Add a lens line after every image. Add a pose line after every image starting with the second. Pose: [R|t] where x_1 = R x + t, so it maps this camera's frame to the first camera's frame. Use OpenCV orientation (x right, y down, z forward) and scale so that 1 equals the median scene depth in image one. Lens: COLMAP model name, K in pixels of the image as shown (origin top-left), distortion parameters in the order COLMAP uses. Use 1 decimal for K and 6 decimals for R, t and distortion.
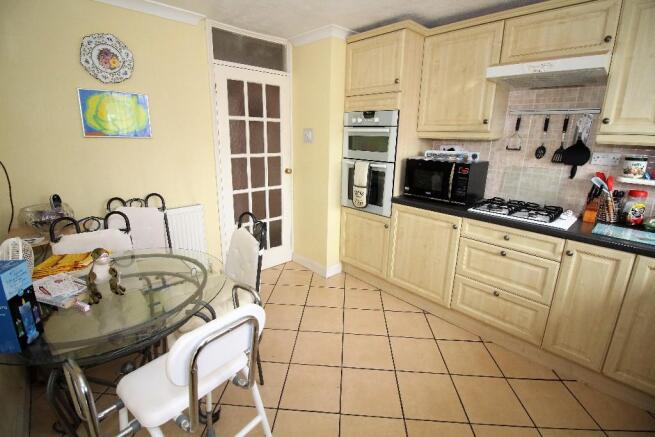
lens RADIAL K [[307.3, 0, 327.6], [0, 307.3, 209.6], [0, 0, 1]] dist [0.001398, -0.013239]
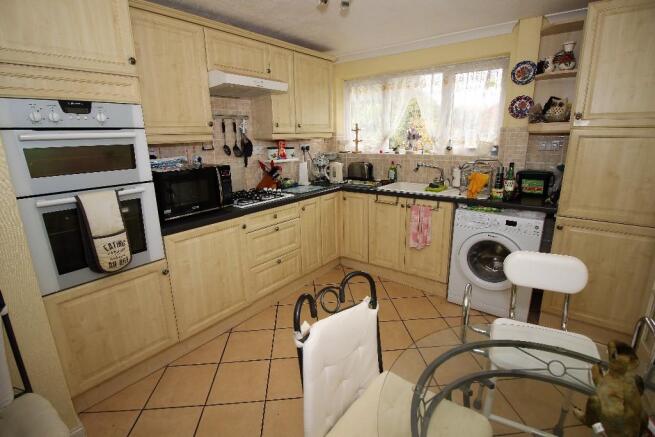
lens RADIAL K [[307.3, 0, 327.6], [0, 307.3, 209.6], [0, 0, 1]] dist [0.001398, -0.013239]
pose [[-0.160914, -0.248443, 0.955187, -0.531337], [0.256346, 0.924065, 0.283533, -0.191836], [-0.953097, 0.290483, -0.085007, 0.719136]]
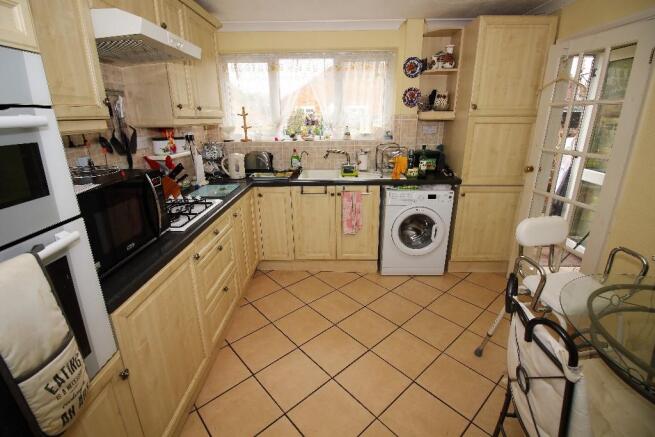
lens RADIAL K [[300.5, 0, 327.3], [0, 300.5, 209.4], [0, 0, 1]] dist [-0.002840, -0.000356]
pose [[-0.718967, -0.216879, 0.660340, -0.205950], [0.165936, 0.869037, 0.466090, -0.274389], [-0.674945, 0.444678, -0.588821, 1.031415]]
